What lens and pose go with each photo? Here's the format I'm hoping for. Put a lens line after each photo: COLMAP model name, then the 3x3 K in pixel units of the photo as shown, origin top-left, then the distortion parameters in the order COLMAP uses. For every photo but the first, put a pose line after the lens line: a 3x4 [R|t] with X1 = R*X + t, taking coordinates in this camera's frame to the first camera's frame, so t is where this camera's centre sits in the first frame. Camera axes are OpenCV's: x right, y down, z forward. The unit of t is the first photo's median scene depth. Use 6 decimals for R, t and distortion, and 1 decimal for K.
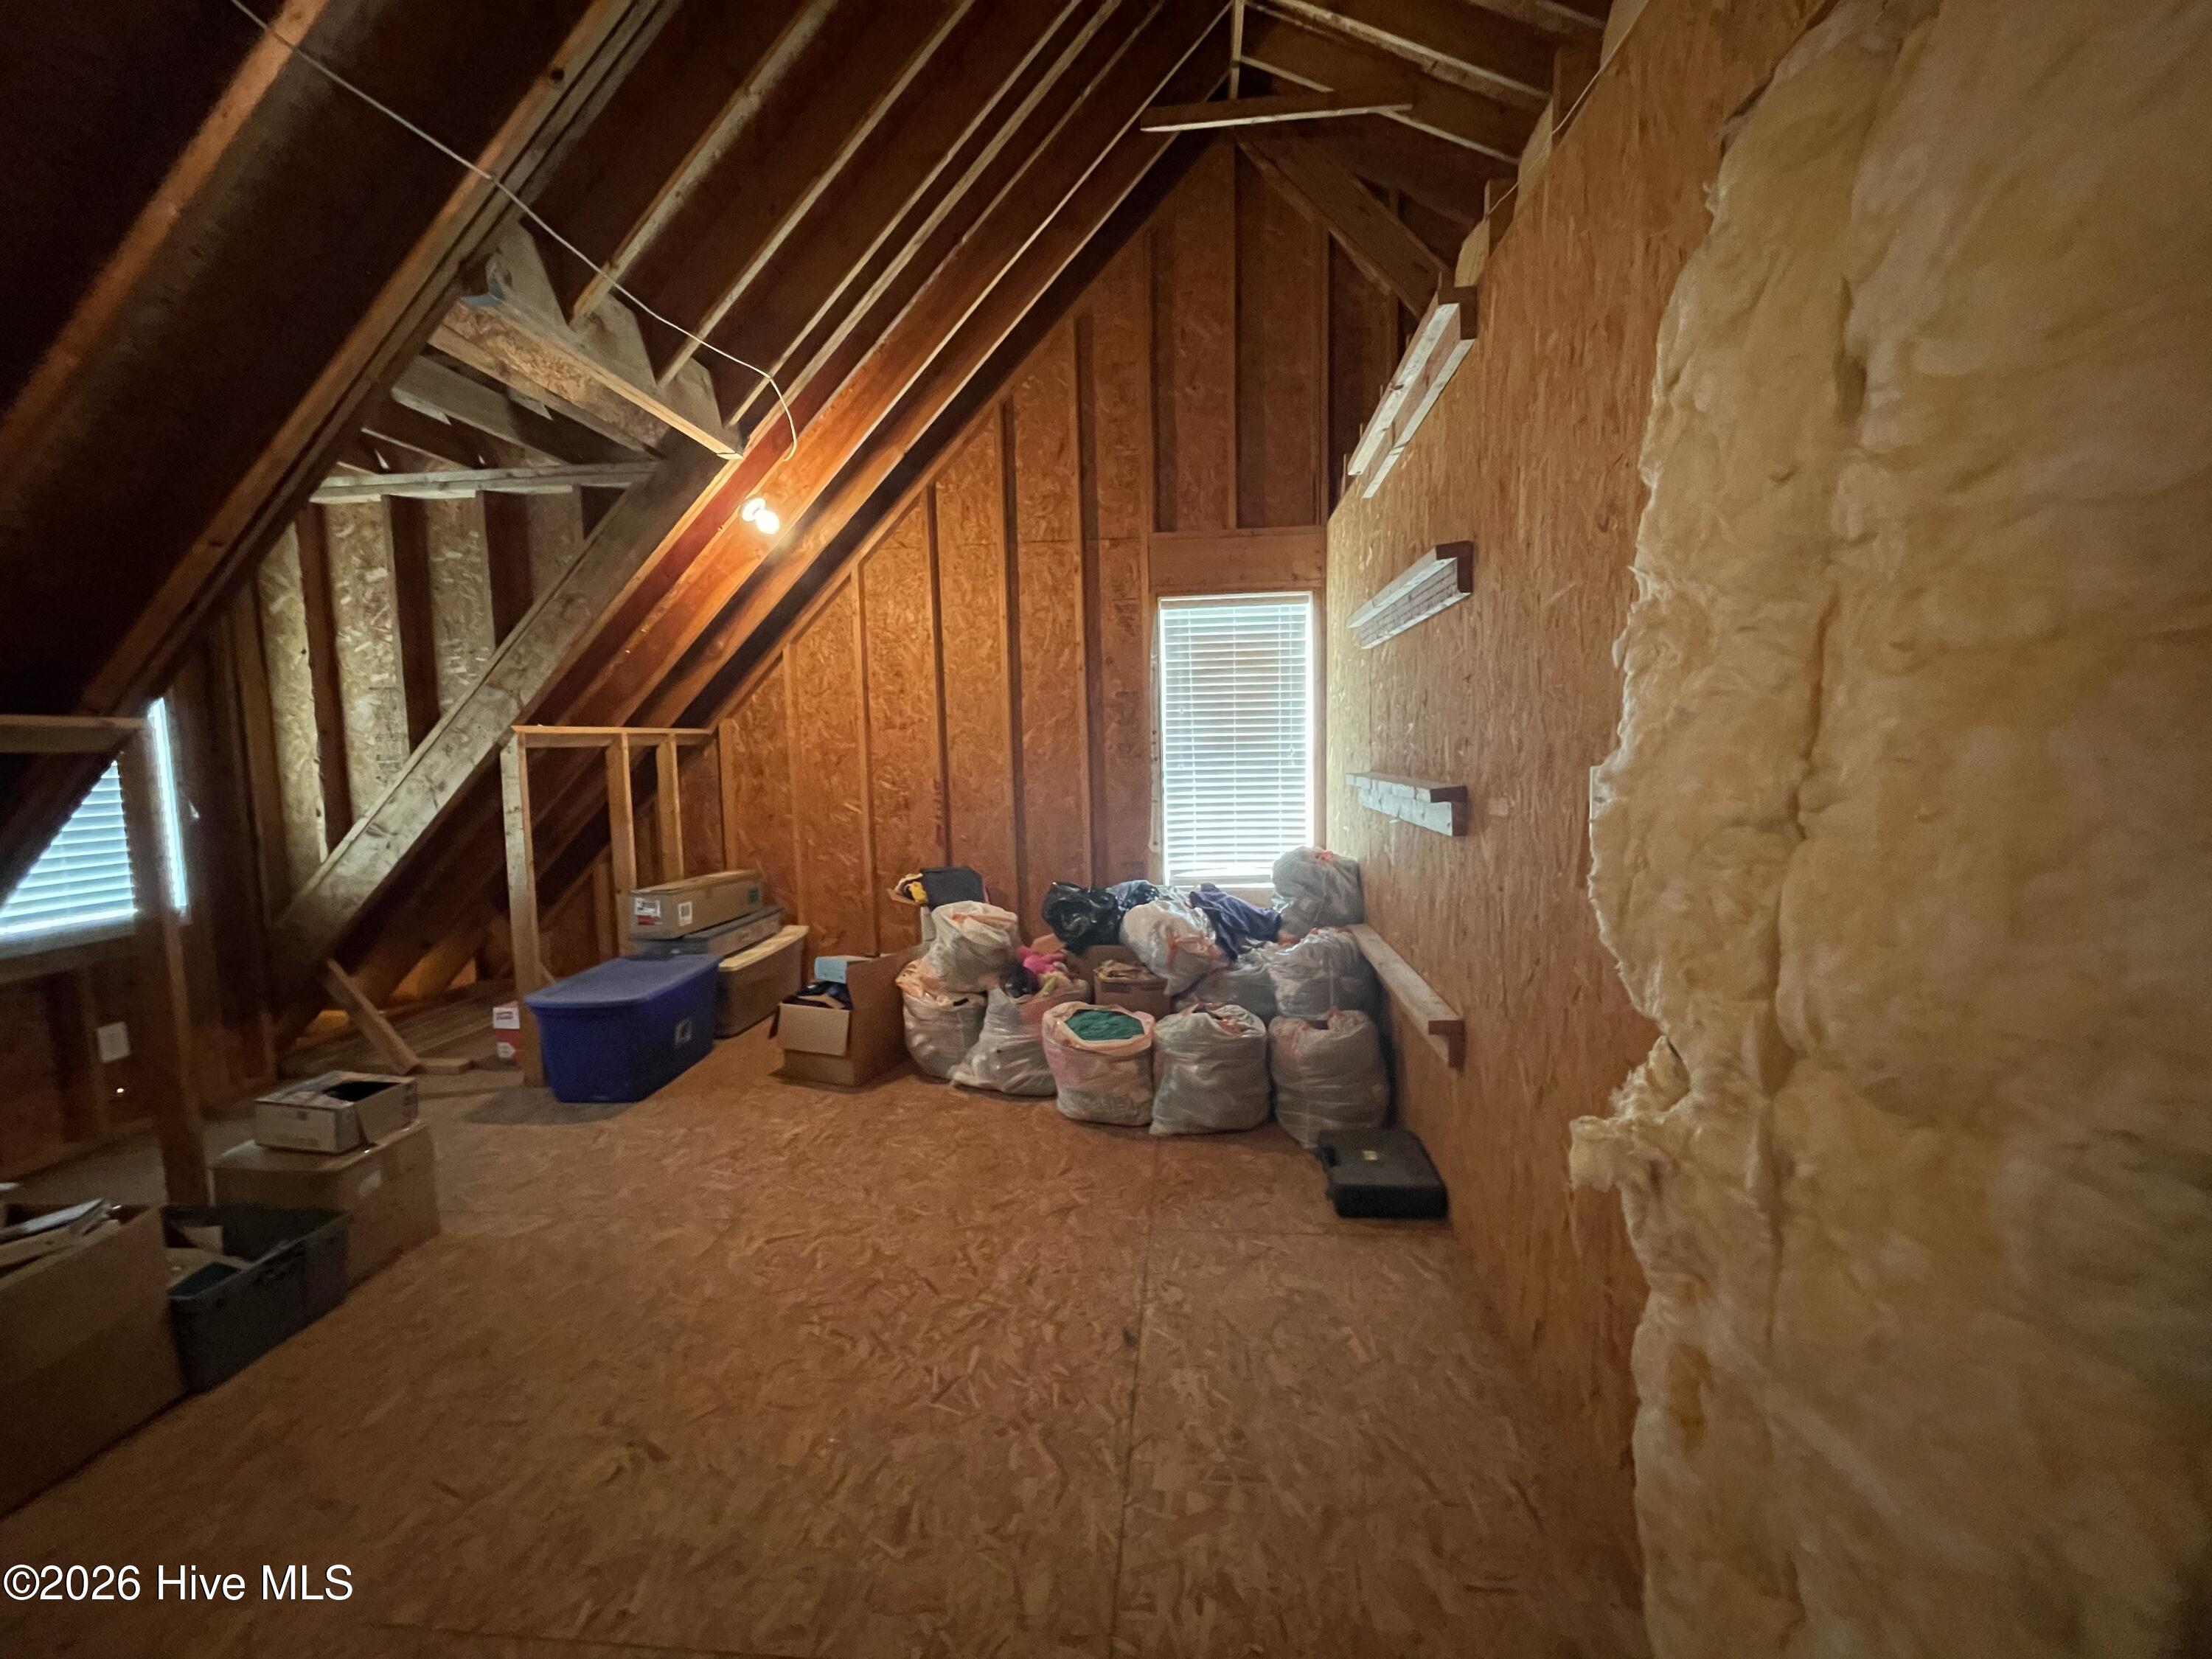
lens RADIAL K [[881.6, 0, 1109.3], [0, 881.6, 829.1], [0, 0, 1]] dist [-0.008553, -0.000335]
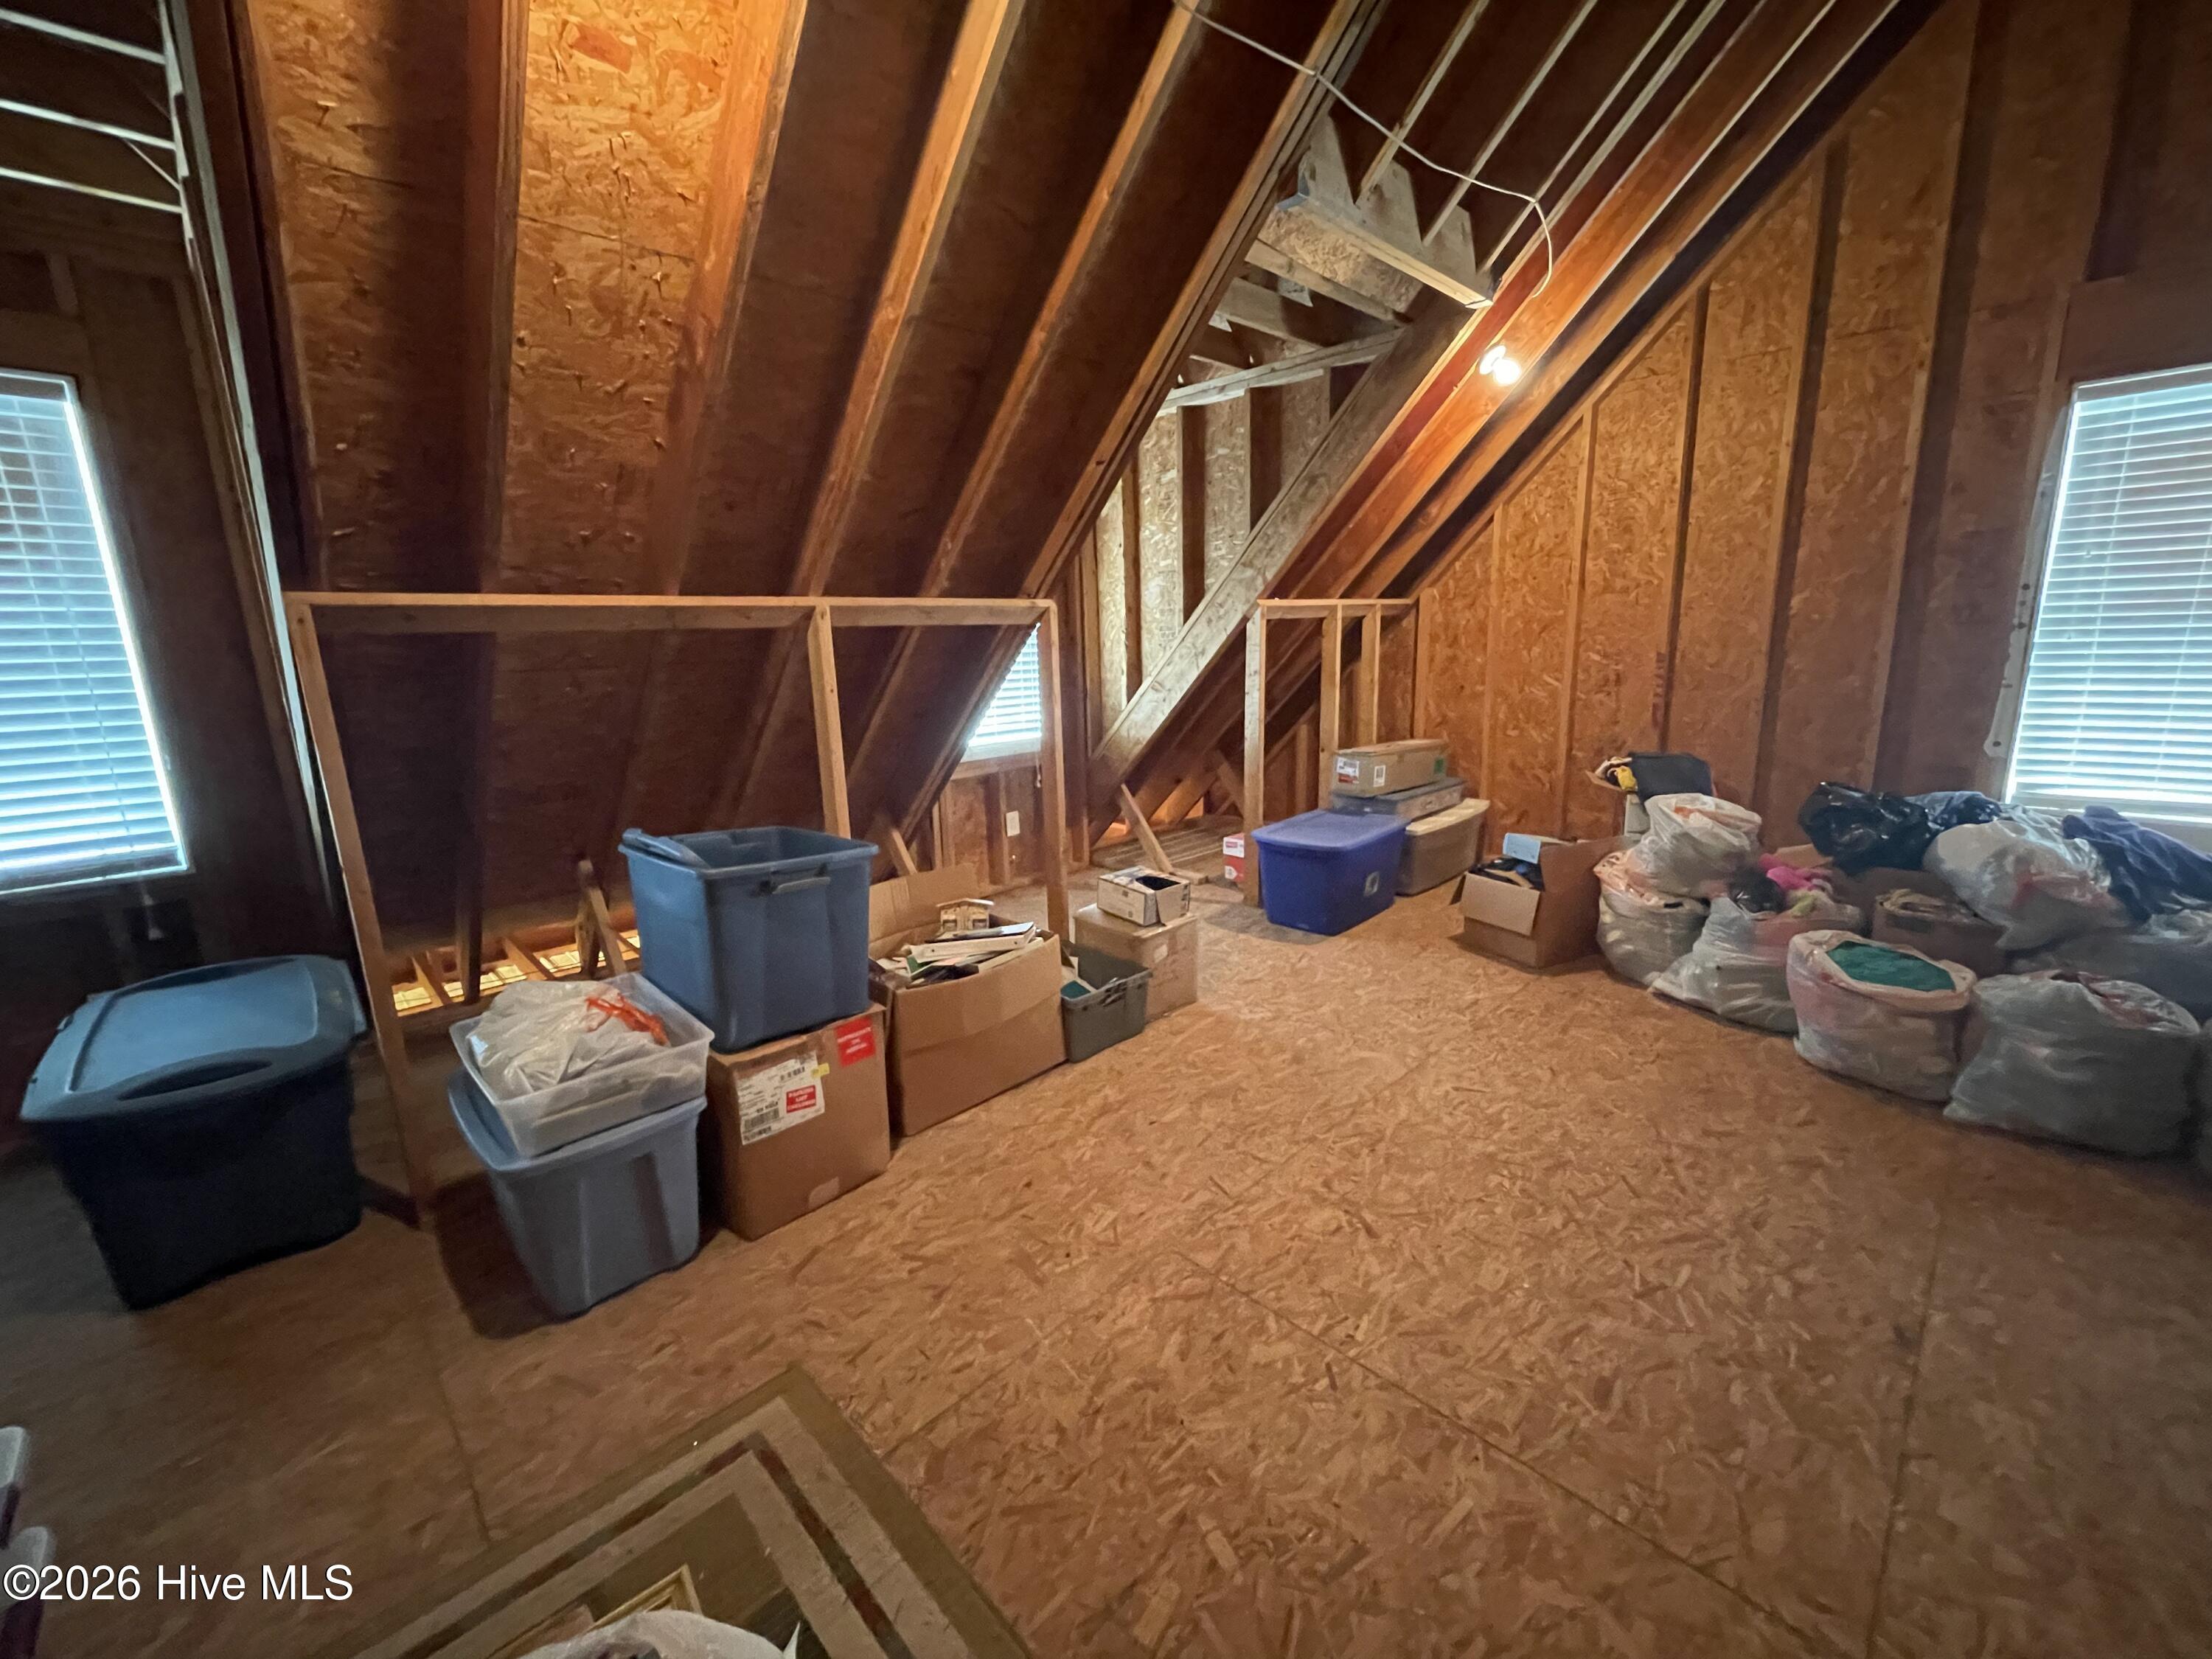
lens RADIAL K [[881.6, 0, 1107.8], [0, 881.6, 827.8], [0, 0, 1]] dist [-0.008553, -0.000335]
pose [[0.760748, 0.135121, -0.634827, -0.052408], [-0.045633, 0.986804, 0.155353, 0.007946], [0.647441, -0.089215, 0.756876, -0.034894]]
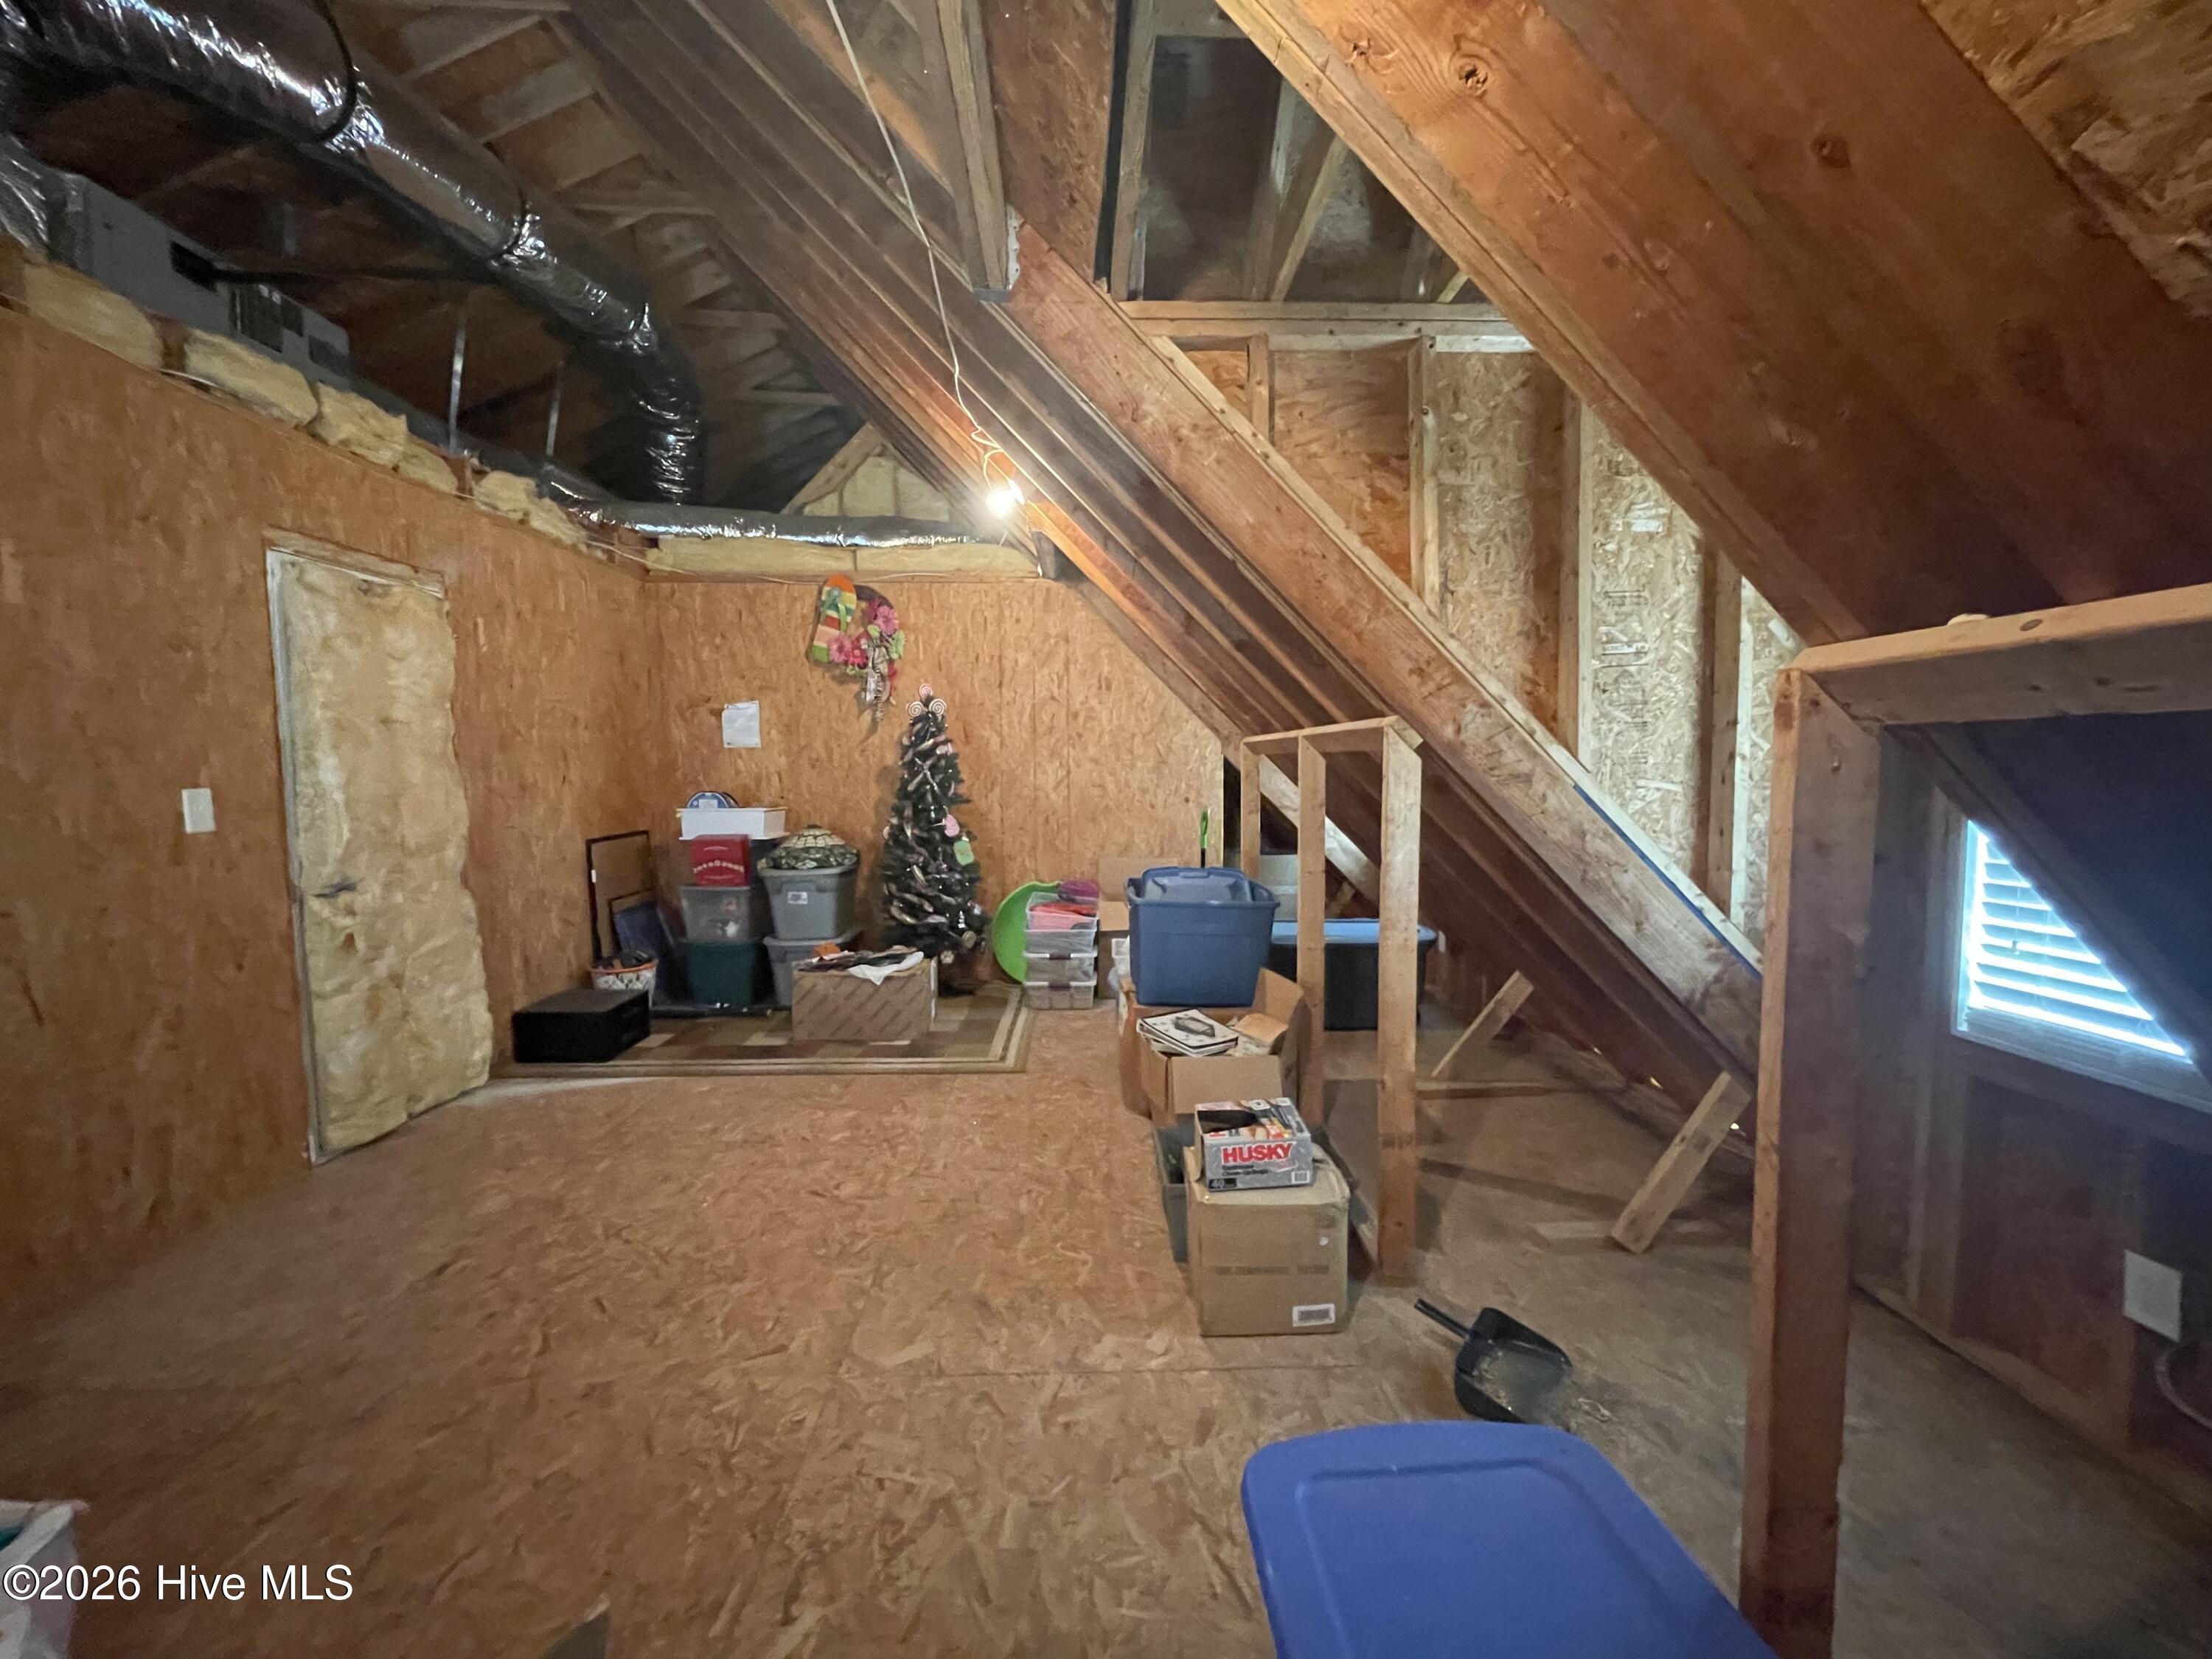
lens RADIAL K [[881.6, 0, 1113.6], [0, 881.6, 826.9], [0, 0, 1]] dist [-0.008553, -0.000335]
pose [[-0.991736, 0.031115, -0.124466, -0.431747], [0.010376, 0.986420, 0.163915, -0.109861], [0.127876, 0.161269, -0.978591, 1.255514]]
